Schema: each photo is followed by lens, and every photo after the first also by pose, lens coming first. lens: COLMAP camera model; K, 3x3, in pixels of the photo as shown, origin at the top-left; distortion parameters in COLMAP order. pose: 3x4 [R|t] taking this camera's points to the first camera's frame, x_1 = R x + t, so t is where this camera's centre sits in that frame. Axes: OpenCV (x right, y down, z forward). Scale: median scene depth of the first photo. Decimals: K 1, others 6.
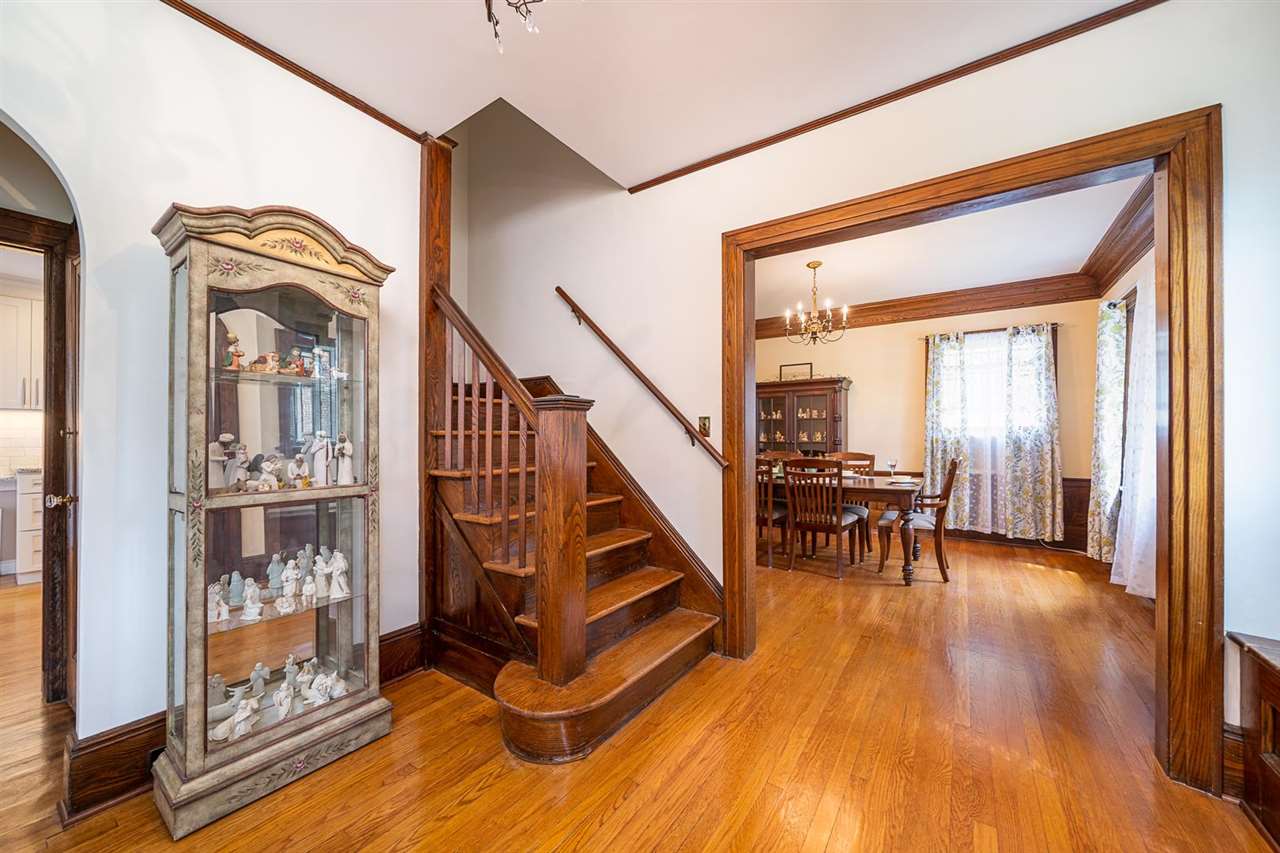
lens RADIAL K [[469.7, 0, 641.3], [0, 469.7, 433.3], [0, 0, 1]] dist [0.001909, -0.000017]
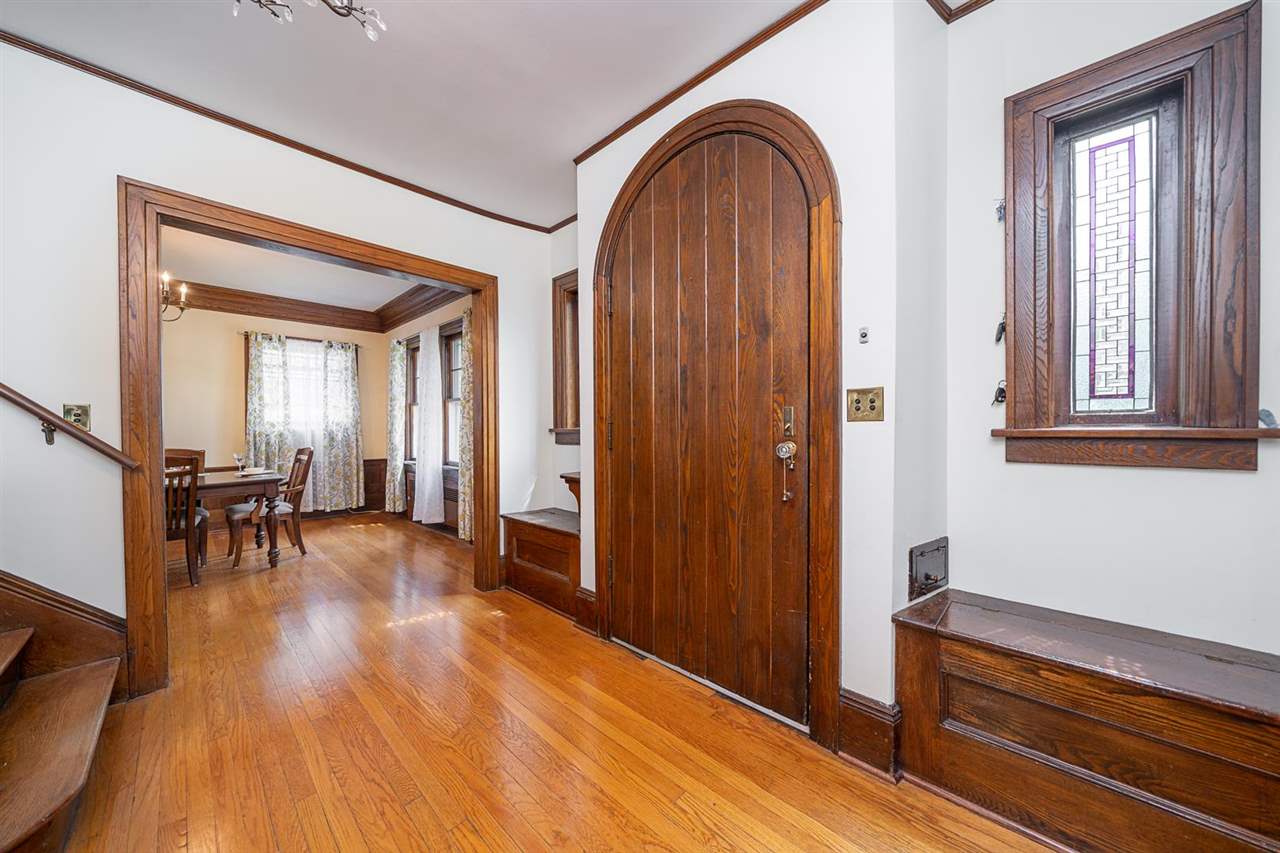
lens RADIAL K [[440.8, 0, 643.5], [0, 440.8, 429.2], [0, 0, 1]] dist [-0.000022, -0.000018]
pose [[0.156825, -0.005630, 0.987610, -0.235211], [0.003562, 0.999980, 0.005135, 0.003009], [-0.987620, 0.002713, 0.156842, 0.000195]]
